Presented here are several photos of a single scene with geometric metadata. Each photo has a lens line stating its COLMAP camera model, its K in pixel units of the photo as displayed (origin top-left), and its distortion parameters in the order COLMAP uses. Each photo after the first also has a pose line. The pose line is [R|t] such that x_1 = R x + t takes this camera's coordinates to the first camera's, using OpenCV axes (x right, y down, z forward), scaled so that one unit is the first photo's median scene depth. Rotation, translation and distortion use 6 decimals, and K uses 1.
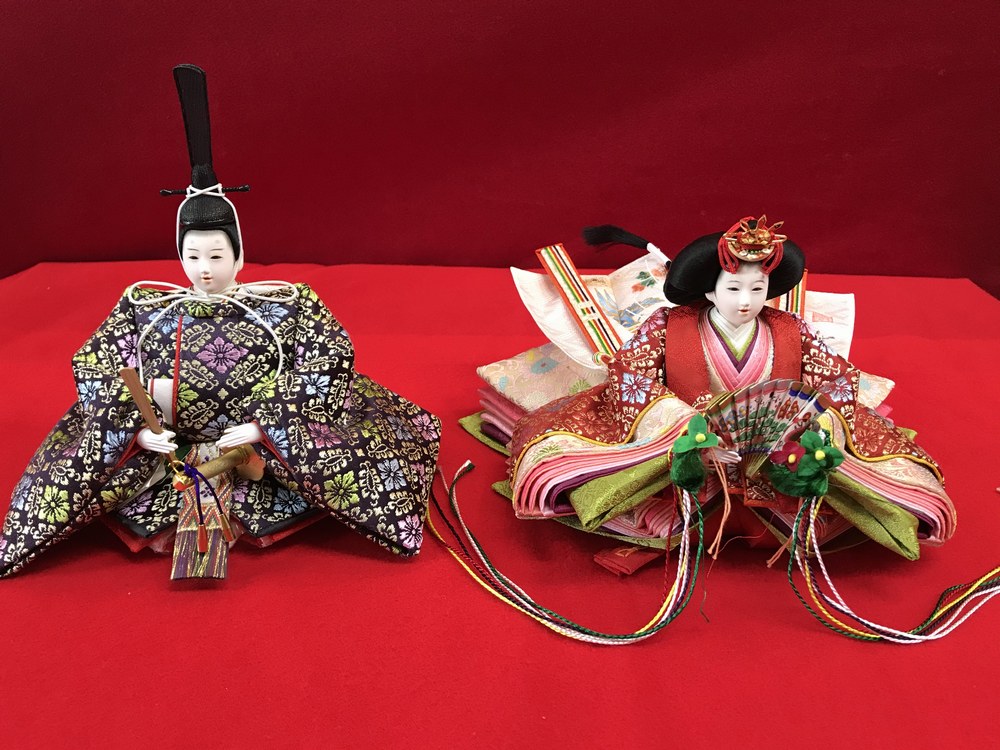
lens RADIAL K [[927.4, 0, 500.0], [0, 927.4, 375.0], [0, 0, 1]] dist [0.125997, -0.424479]
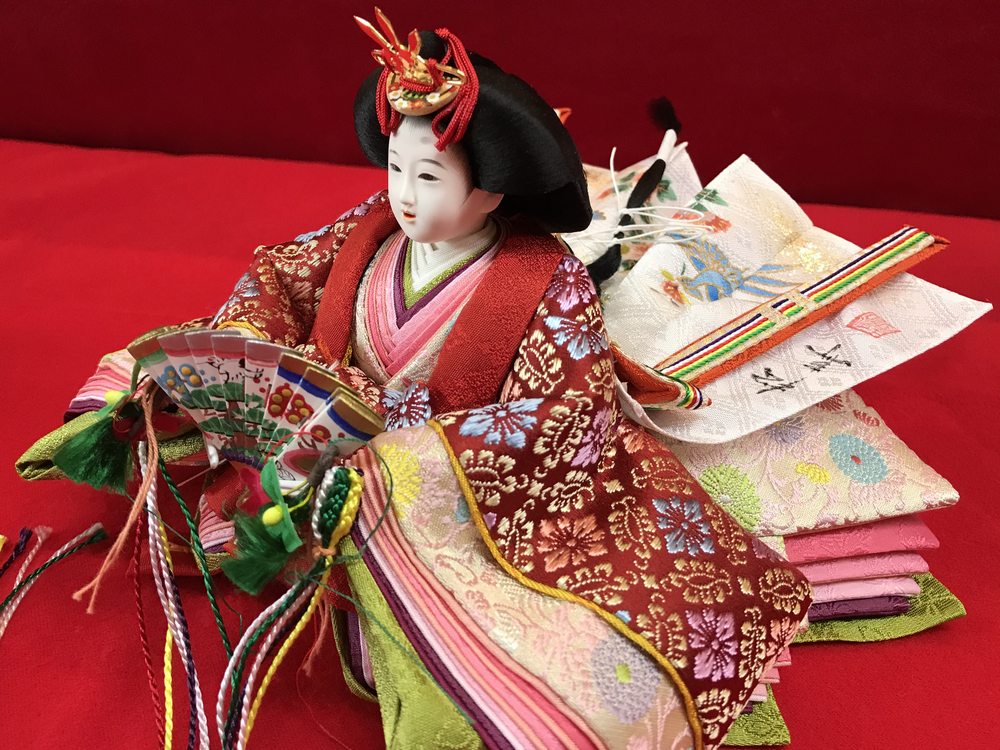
lens RADIAL K [[927.4, 0, 500.0], [0, 927.4, 375.0], [0, 0, 1]] dist [0.125997, -0.424479]
pose [[0.781861, 0.320342, -0.534860, 0.588653], [-0.268359, 0.947278, 0.175063, -0.086445], [0.562741, 0.006660, 0.826606, 0.582805]]
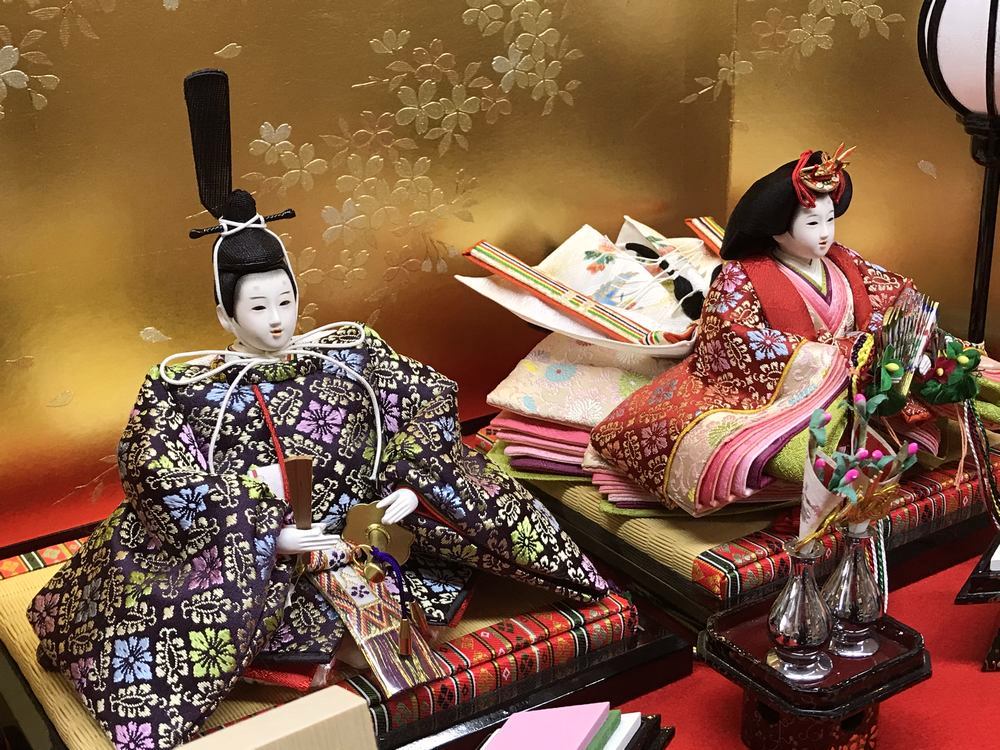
lens RADIAL K [[1379.3, 0, 499.5], [0, 1379.3, 372.6], [0, 0, 1]] dist [0.156246, 0.011075]
pose [[0.875077, -0.199639, 0.440890, -0.679708], [0.232102, 0.972479, -0.020328, -0.003087], [-0.424698, 0.120120, 0.897331, -0.117907]]
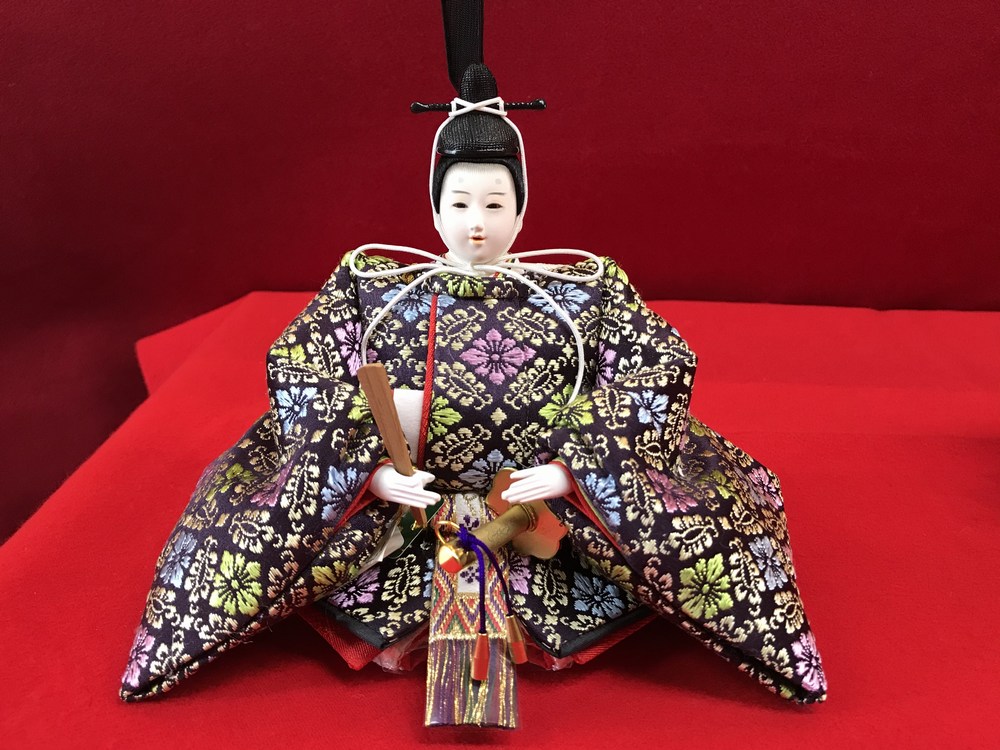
lens RADIAL K [[938.6, 0, 500.0], [0, 938.6, 375.0], [0, 0, 1]] dist [0.197392, -0.817001]
pose [[0.996839, 0.038870, -0.069290, -0.253165], [-0.043662, 0.996658, -0.069045, 0.035786], [0.066375, 0.071852, 0.995204, 0.365487]]
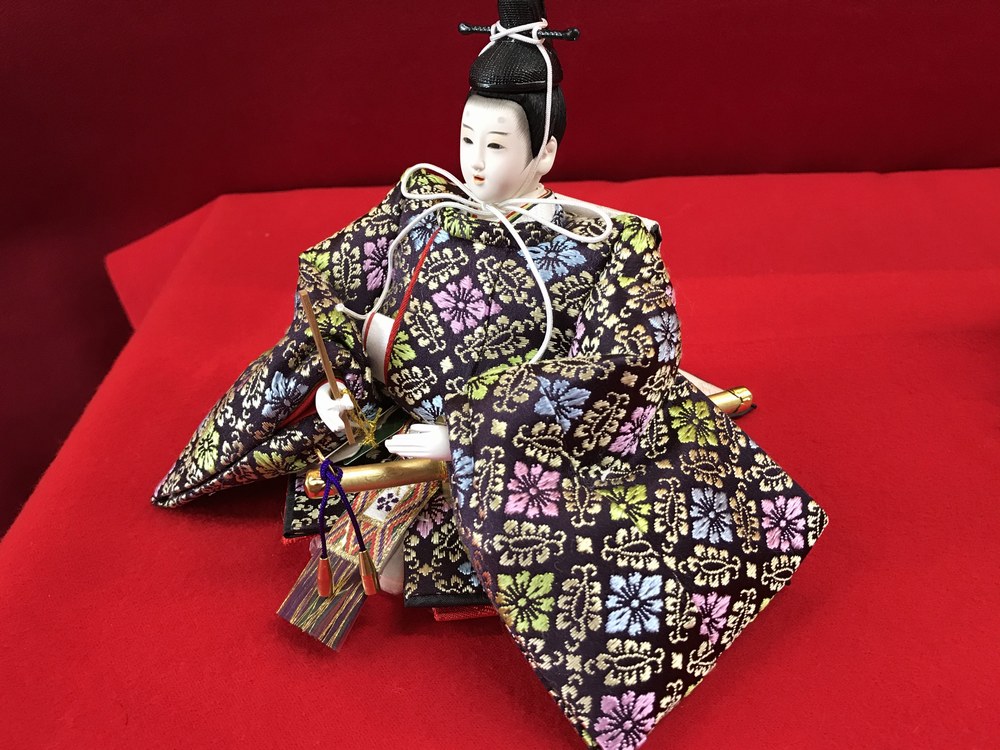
lens RADIAL K [[938.6, 0, 500.0], [0, 938.6, 375.0], [0, 0, 1]] dist [0.197392, -0.817001]
pose [[0.748908, 0.312060, -0.584598, 0.104626], [-0.236549, 0.949951, 0.204051, -0.112150], [0.619016, -0.014529, 0.785244, 0.525201]]
